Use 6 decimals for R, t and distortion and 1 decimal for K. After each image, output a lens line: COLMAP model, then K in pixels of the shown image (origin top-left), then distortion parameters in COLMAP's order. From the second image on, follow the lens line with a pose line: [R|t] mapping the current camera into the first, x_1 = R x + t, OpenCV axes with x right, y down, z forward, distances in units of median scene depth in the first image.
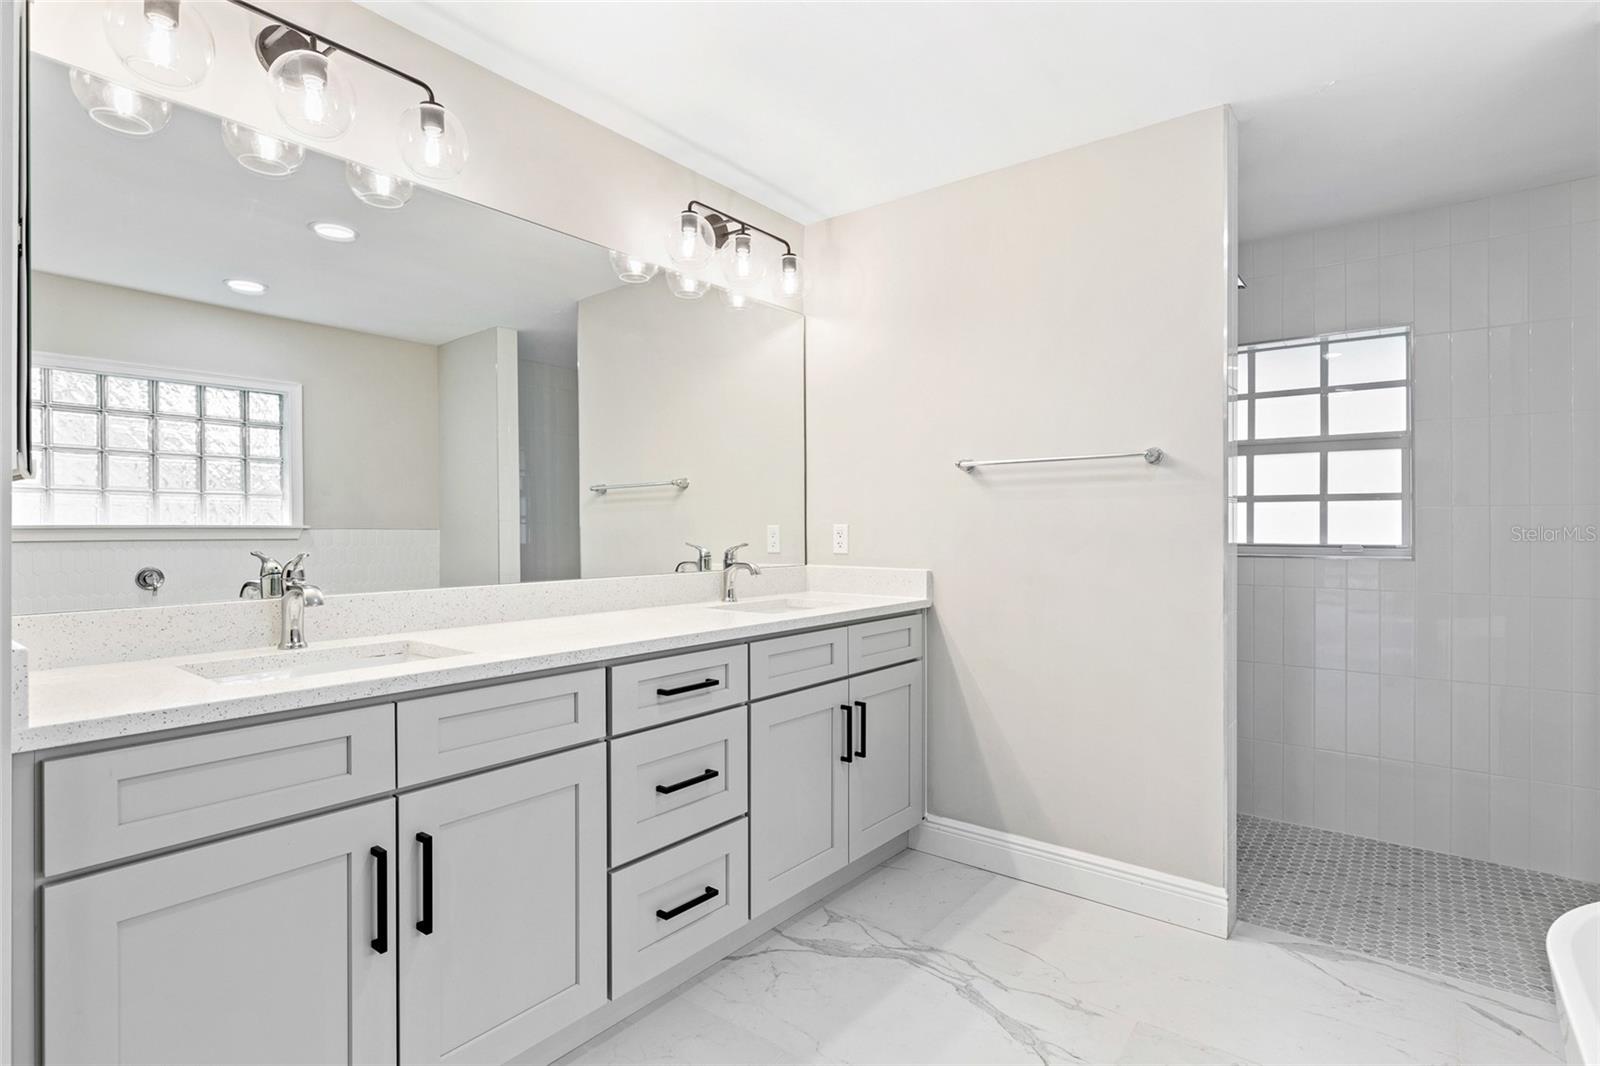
lens RADIAL K [[790.9, 0, 805.8], [0, 790.9, 528.3], [0, 0, 1]] dist [0.001263, 0.000591]
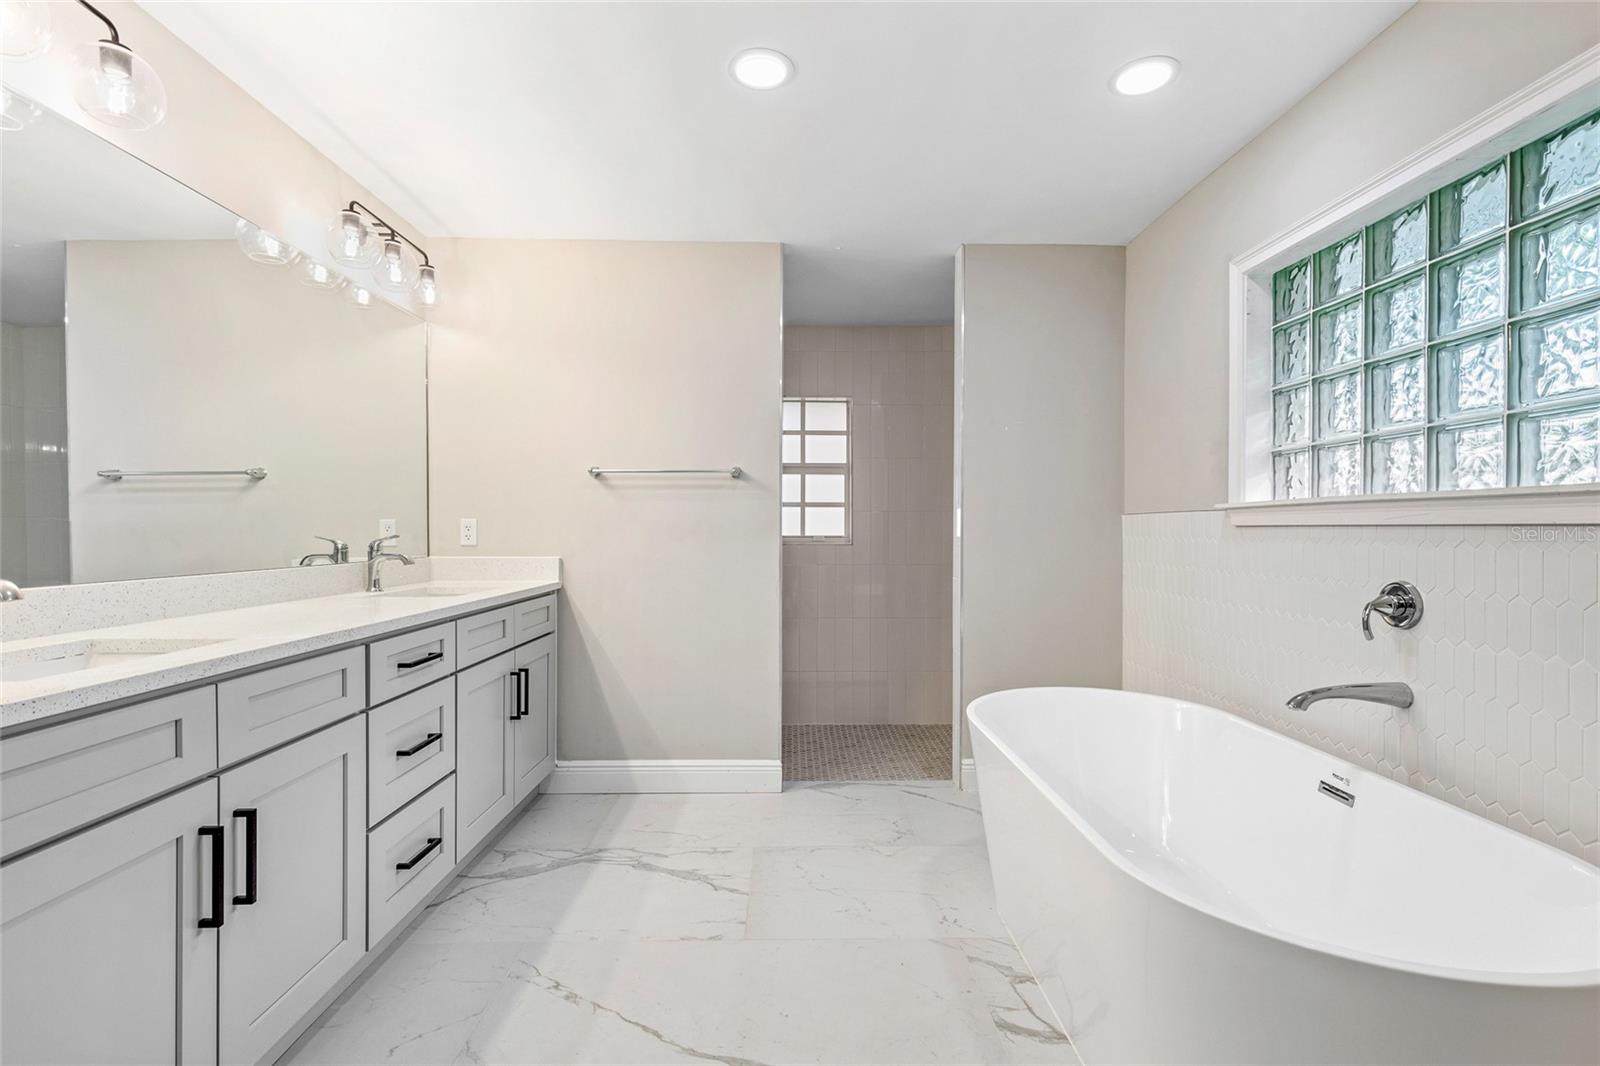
lens RADIAL K [[756.5, 0, 793.1], [0, 756.5, 535.9], [0, 0, 1]] dist [0.014350, 0.000329]
pose [[0.779310, -0.003324, 0.626630, -0.312224], [-0.001059, 0.999978, 0.006621, 0.013246], [-0.626638, -0.005823, 0.779289, -0.126507]]
